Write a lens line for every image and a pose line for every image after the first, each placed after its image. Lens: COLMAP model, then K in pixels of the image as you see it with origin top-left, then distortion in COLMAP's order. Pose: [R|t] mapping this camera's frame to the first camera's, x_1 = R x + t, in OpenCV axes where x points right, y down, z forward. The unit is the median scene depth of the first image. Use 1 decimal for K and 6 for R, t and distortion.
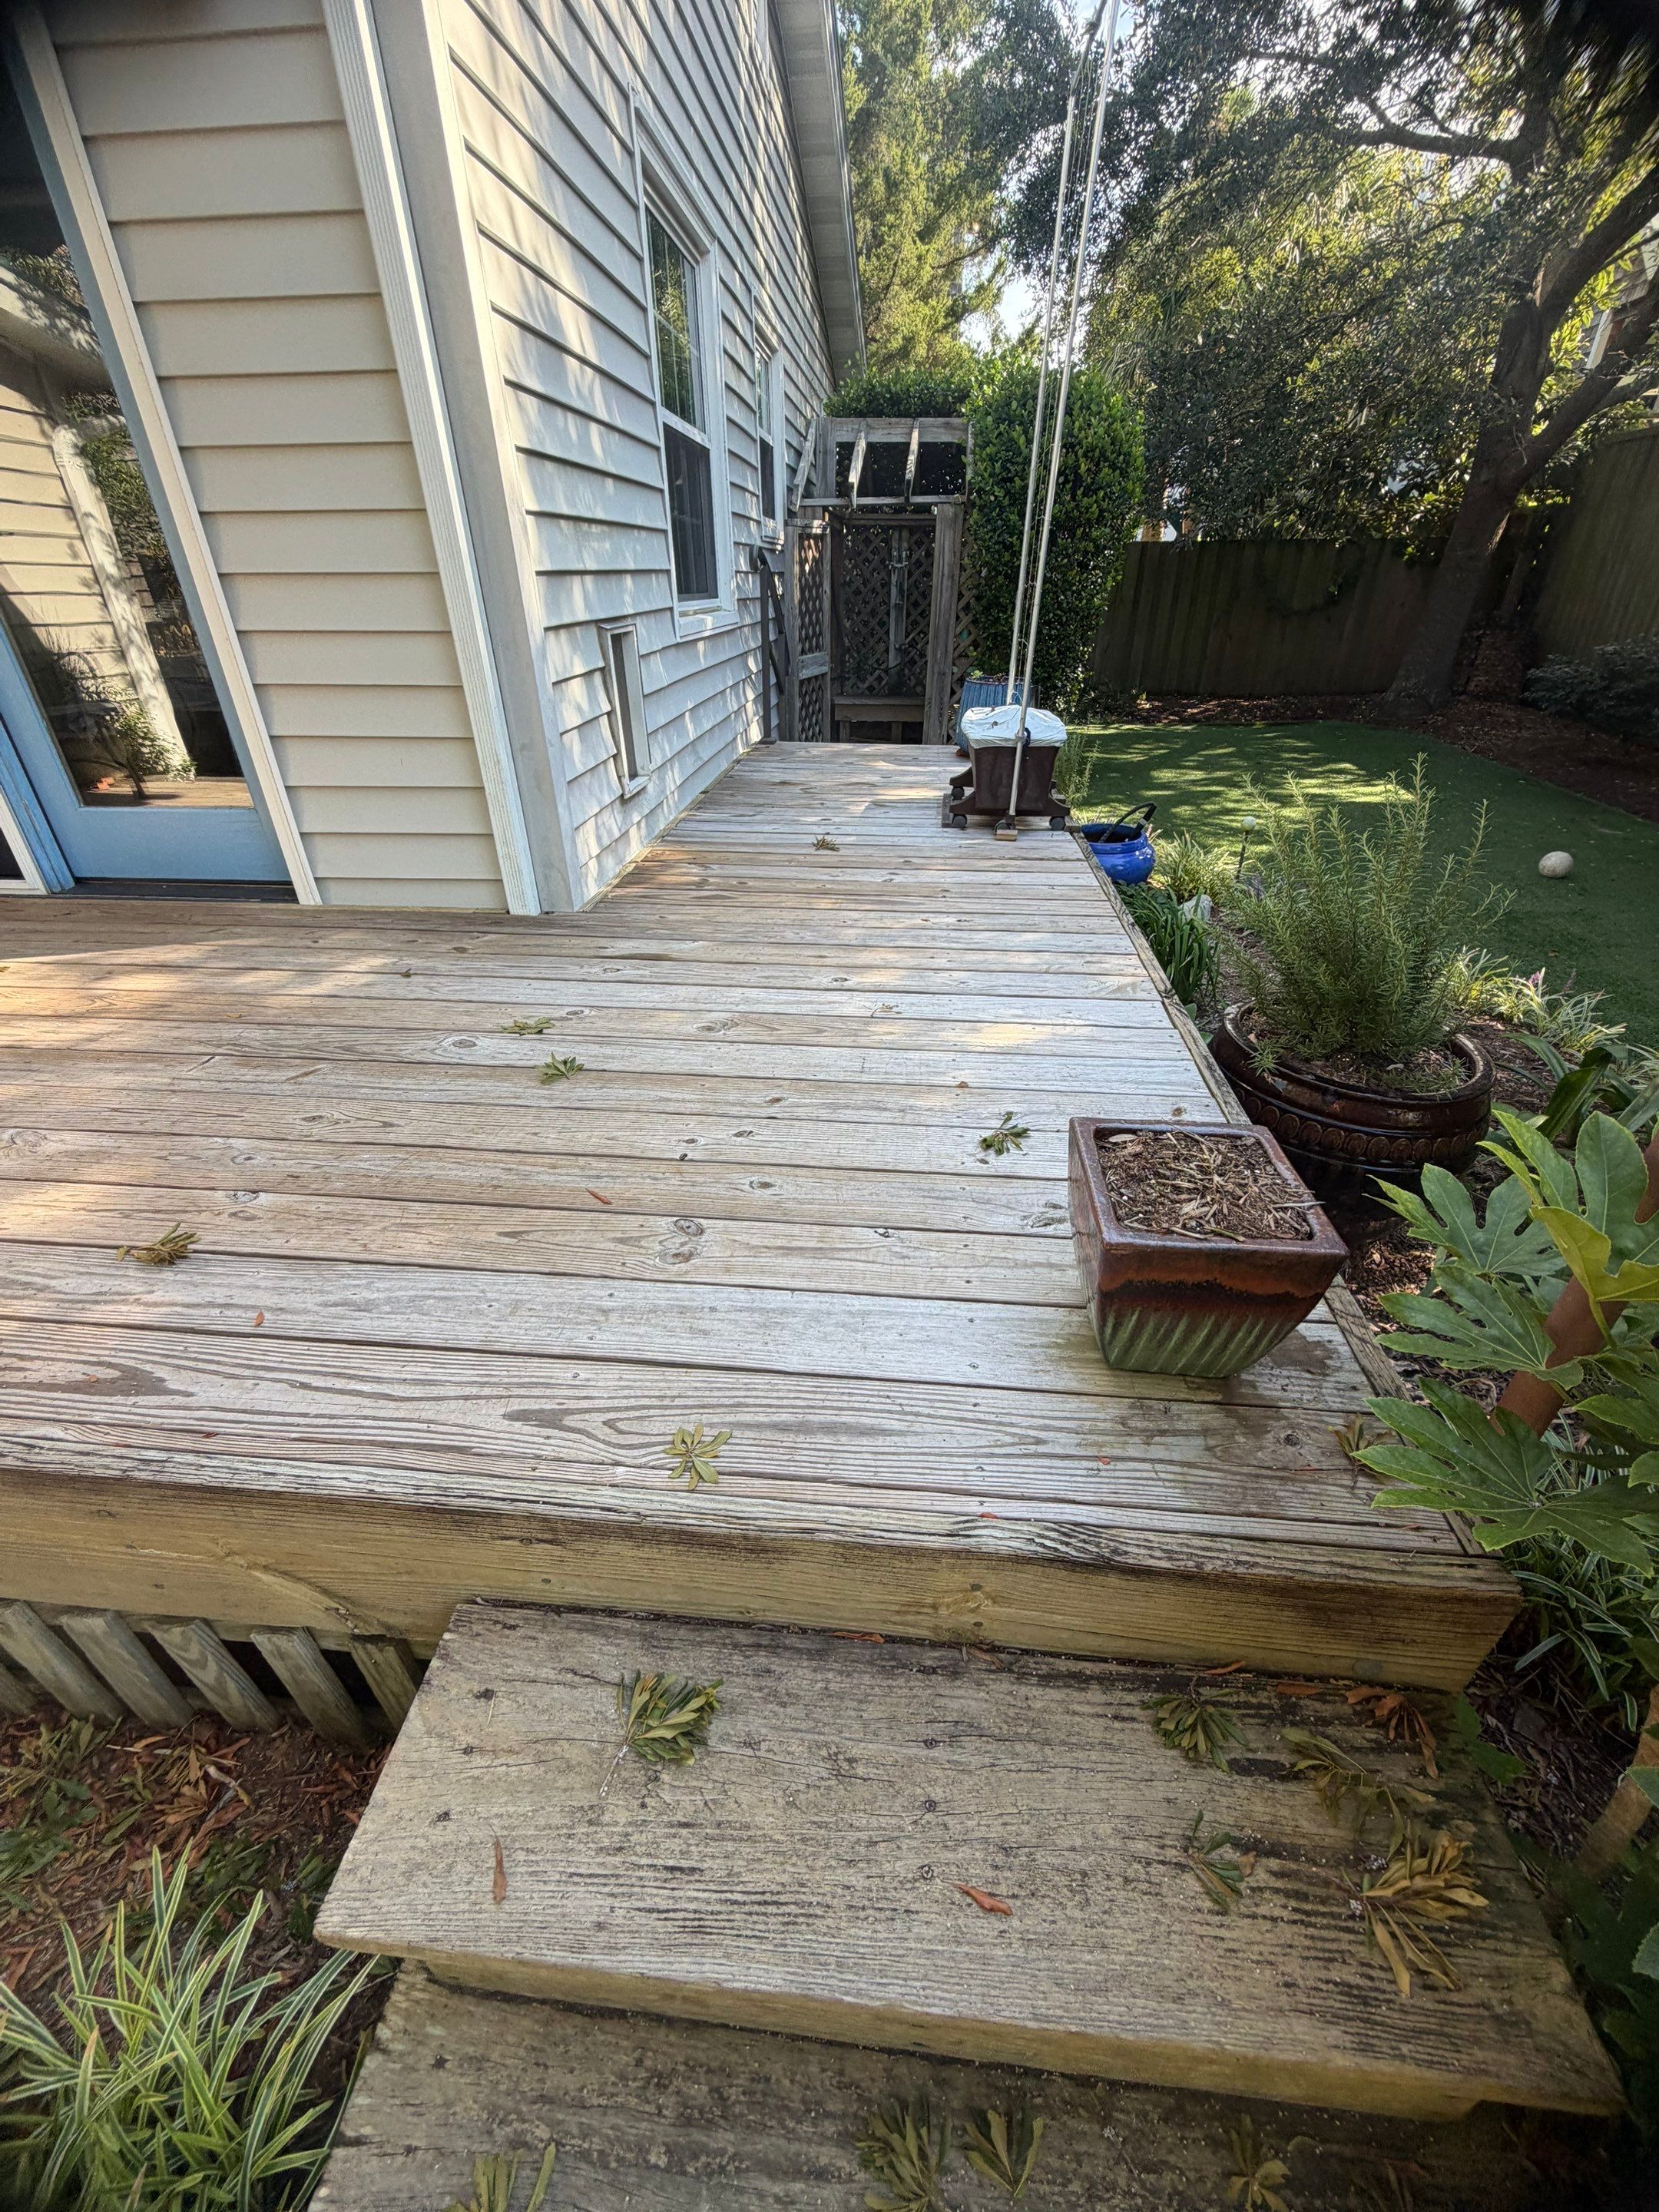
lens RADIAL K [[891.4, 0, 838.6], [0, 891.4, 1110.2], [0, 0, 1]] dist [0.003367, -0.002554]
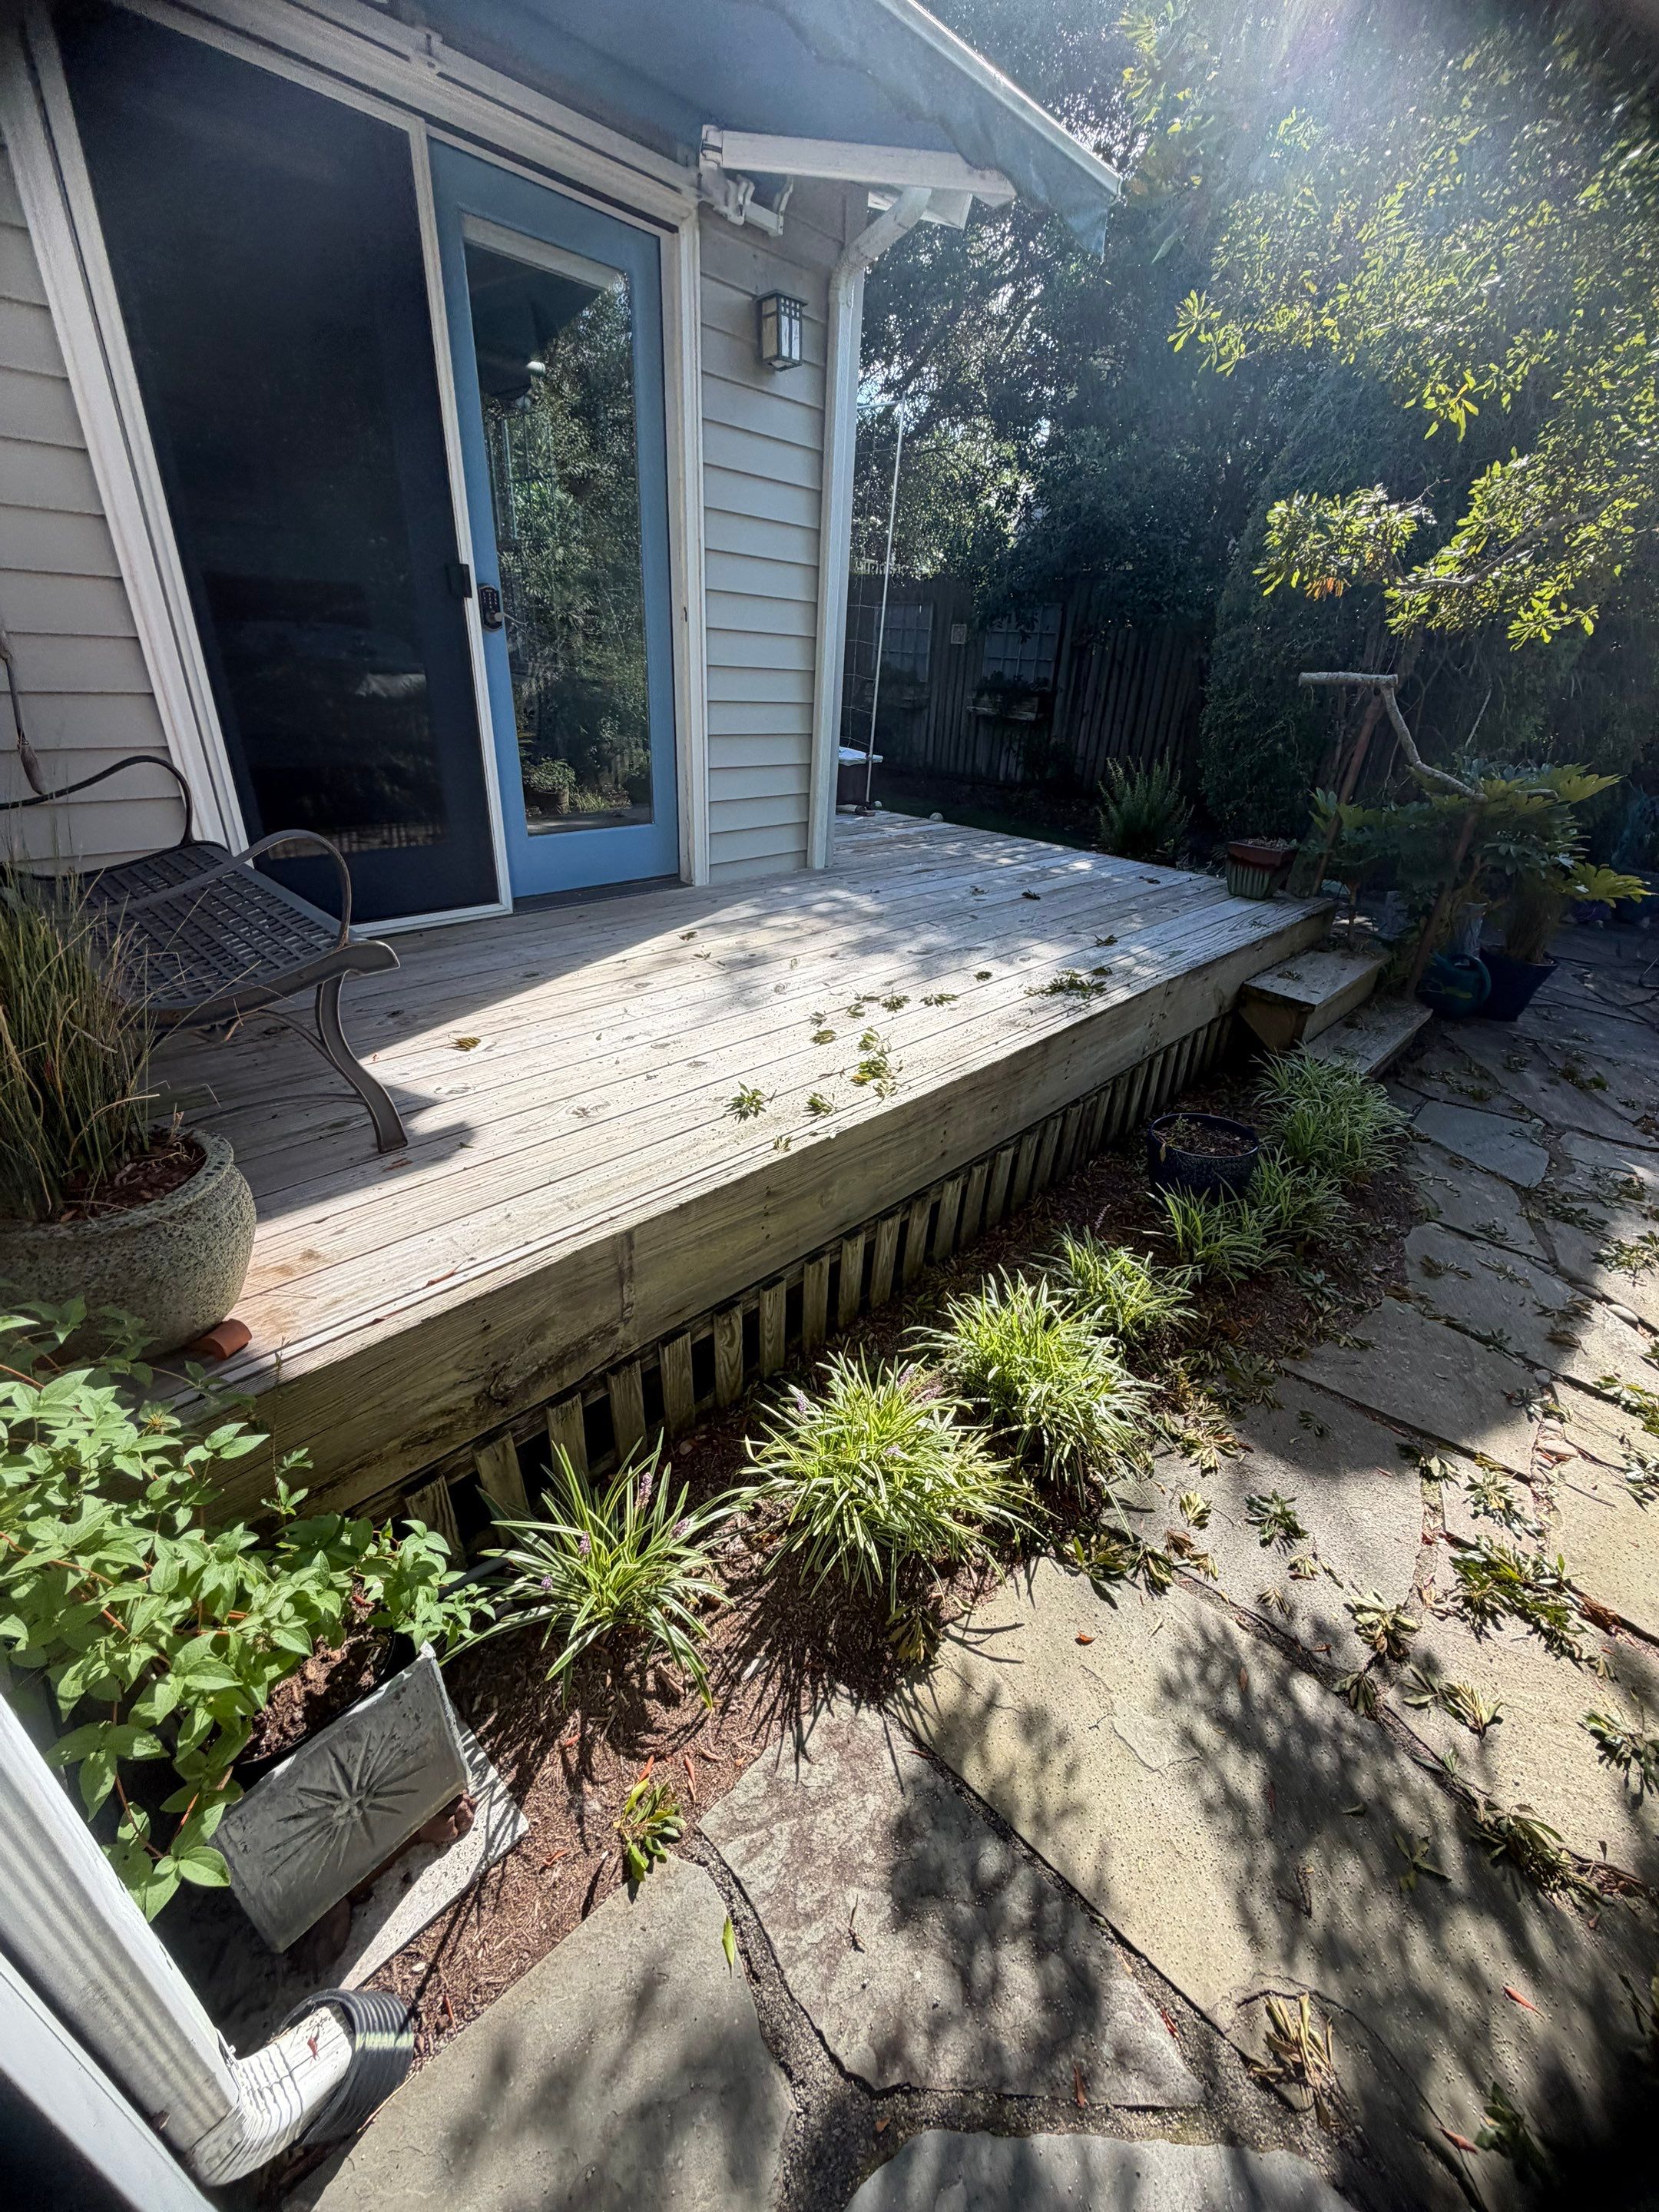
lens RADIAL K [[891.4, 0, 827.3], [0, 891.4, 1114.0], [0, 0, 1]] dist [0.003367, -0.002554]
pose [[0.620426, -0.325999, 0.713300, -2.182004], [0.347440, 0.929644, 0.122673, 0.012410], [-0.703105, 0.171719, 0.690040, -0.111245]]
